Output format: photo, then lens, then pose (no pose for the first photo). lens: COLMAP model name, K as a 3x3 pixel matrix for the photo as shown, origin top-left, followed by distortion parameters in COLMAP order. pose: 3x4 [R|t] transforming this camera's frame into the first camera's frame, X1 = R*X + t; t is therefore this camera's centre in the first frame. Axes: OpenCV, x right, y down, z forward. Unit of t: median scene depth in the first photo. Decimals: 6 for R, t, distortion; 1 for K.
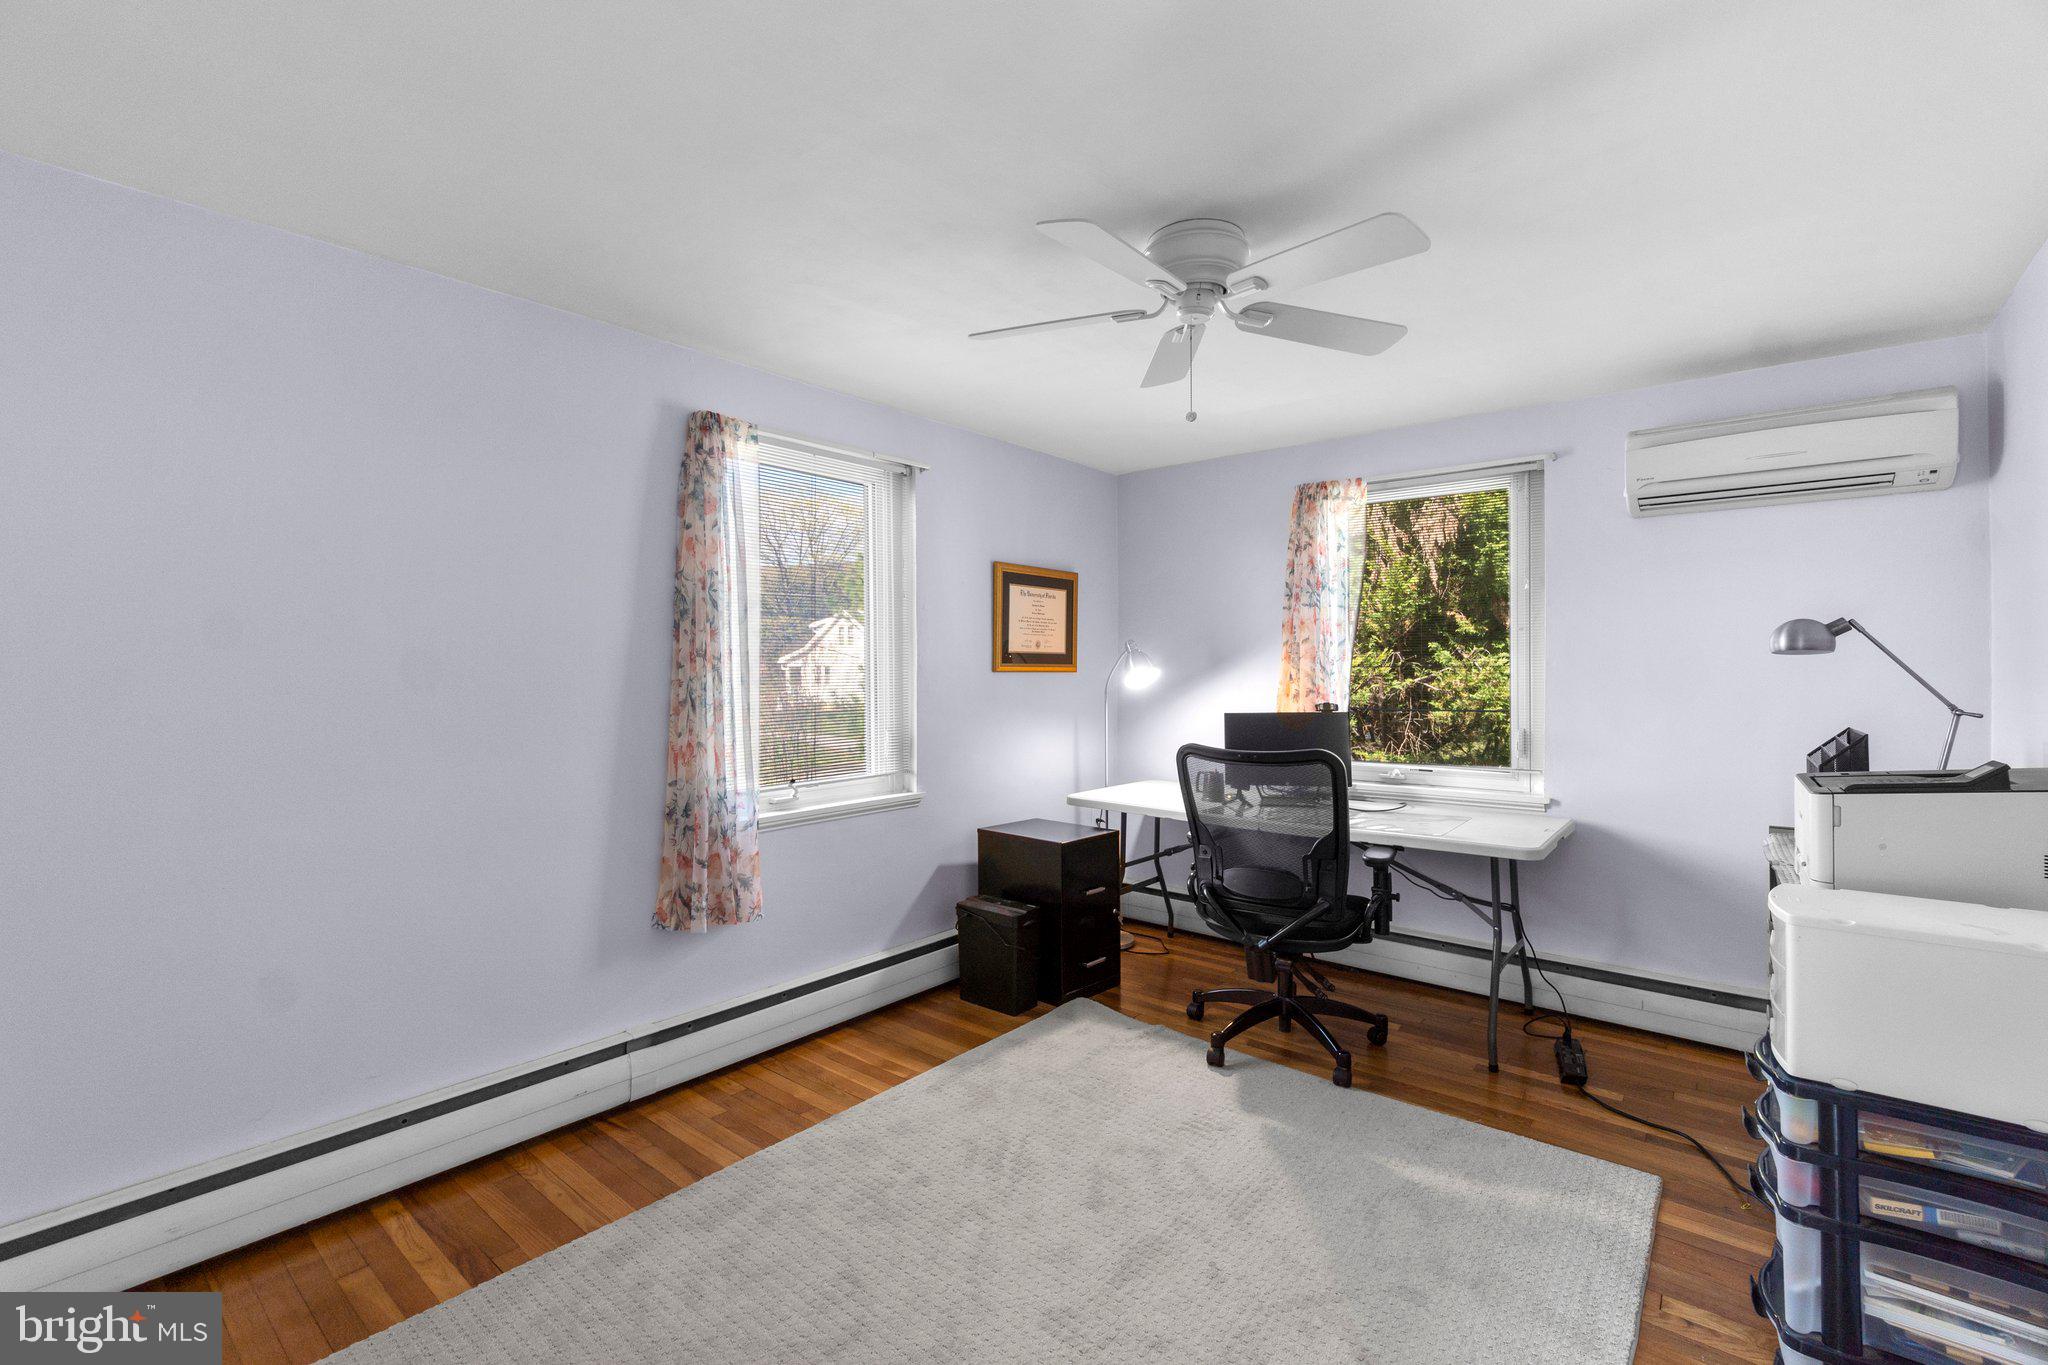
lens RADIAL K [[897.2, 0, 1020.9], [0, 897.2, 678.6], [0, 0, 1]] dist [-0.002028, 0.000636]
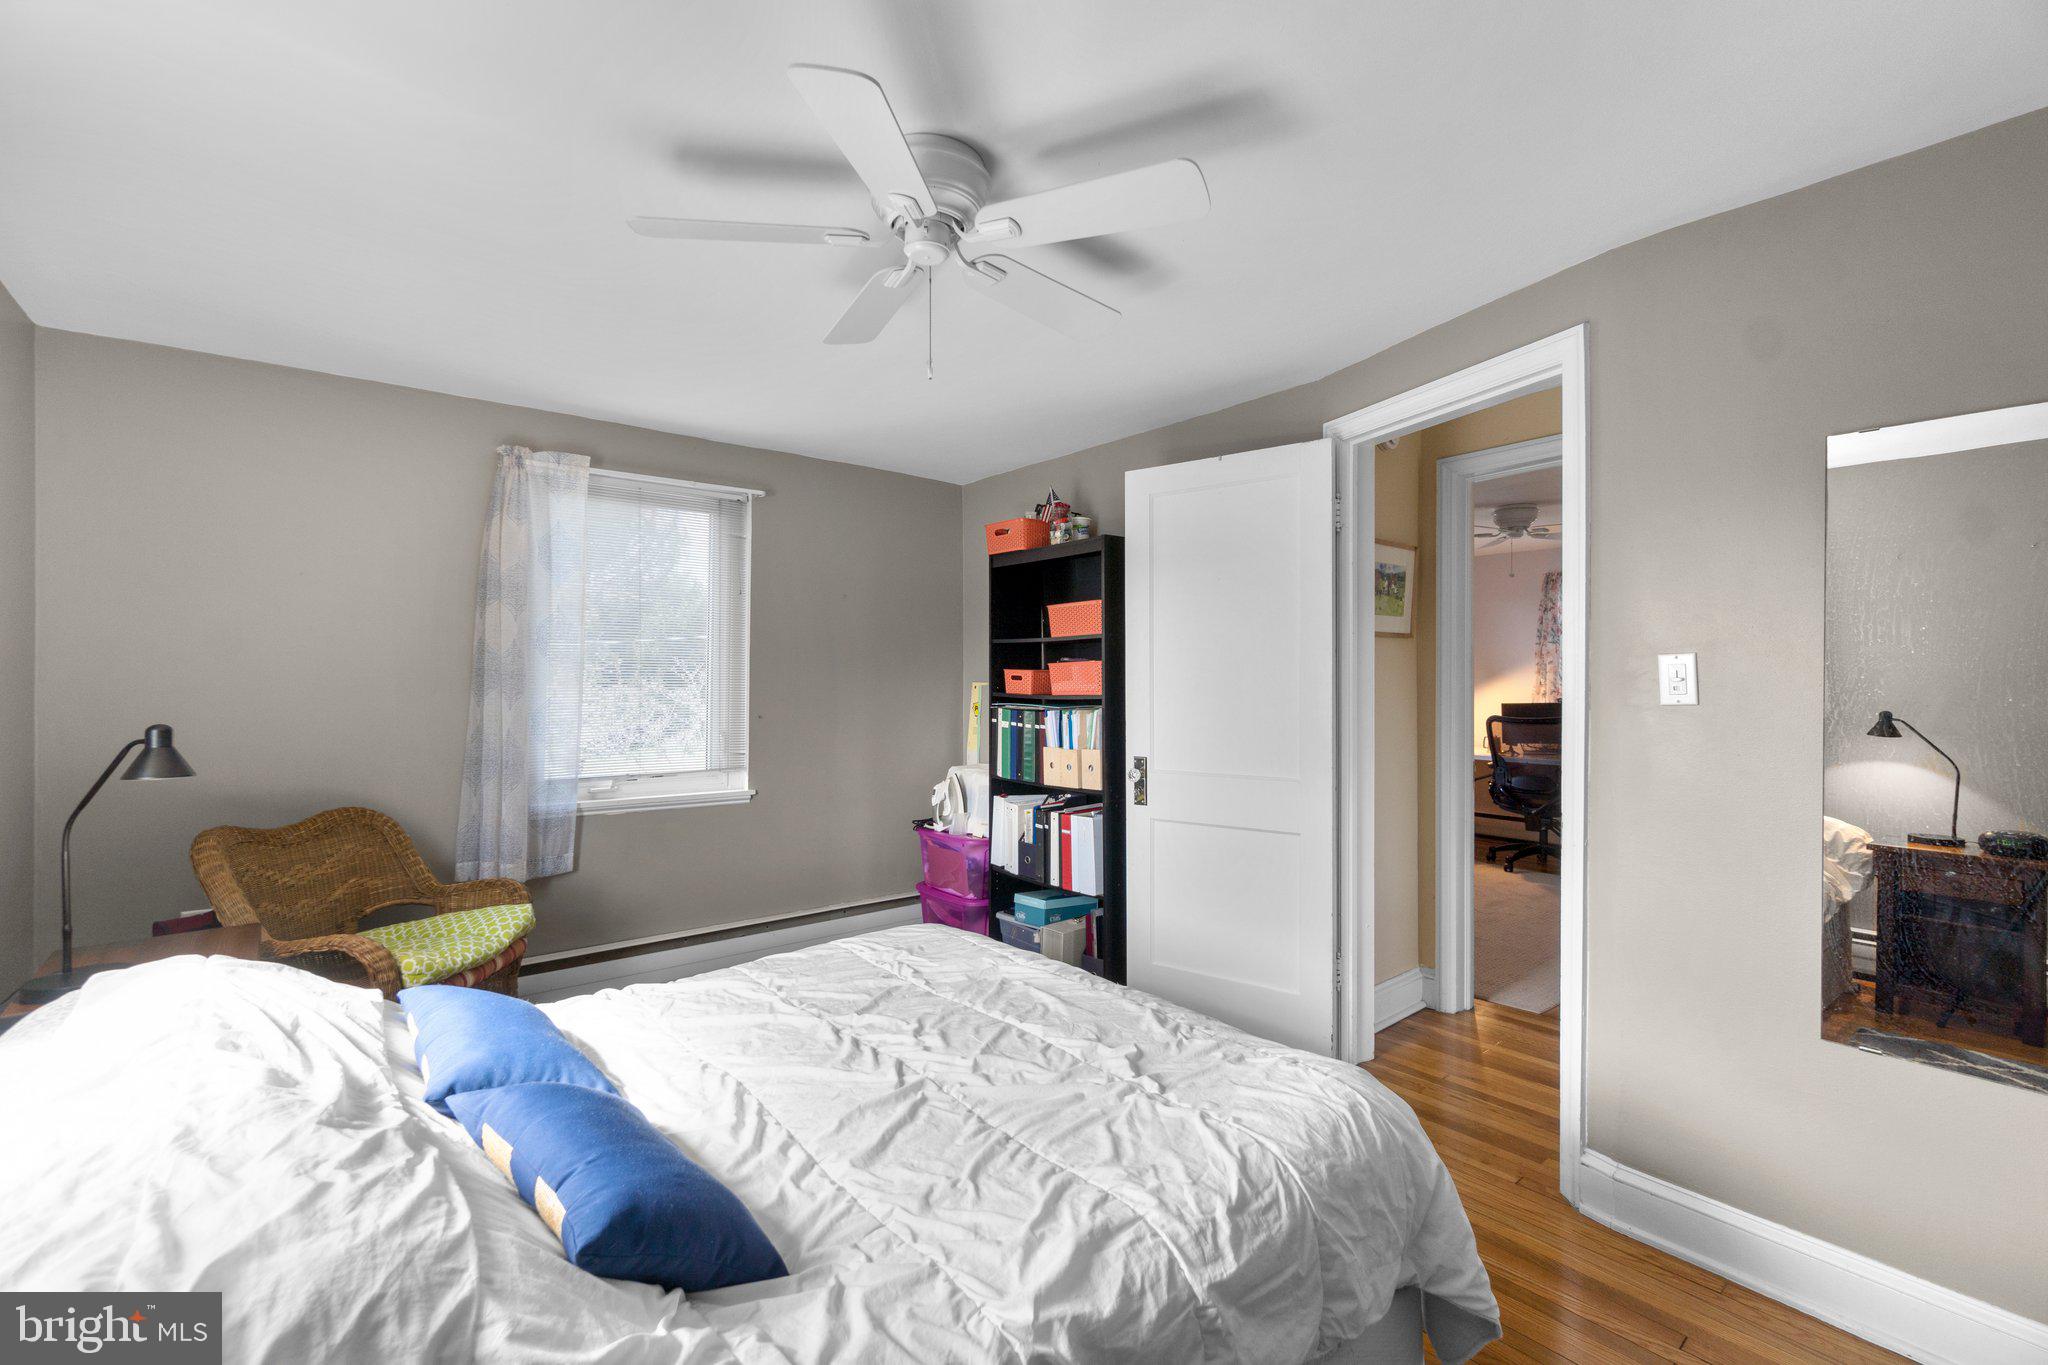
lens RADIAL K [[897.2, 0, 1026.5], [0, 897.2, 680.5], [0, 0, 1]] dist [-0.002028, 0.000636]
pose [[0.981807, 0.002337, -0.189867, -0.355373], [-0.003623, 0.999973, -0.006430, 0.008190], [0.189847, 0.007001, 0.981789, -0.915700]]
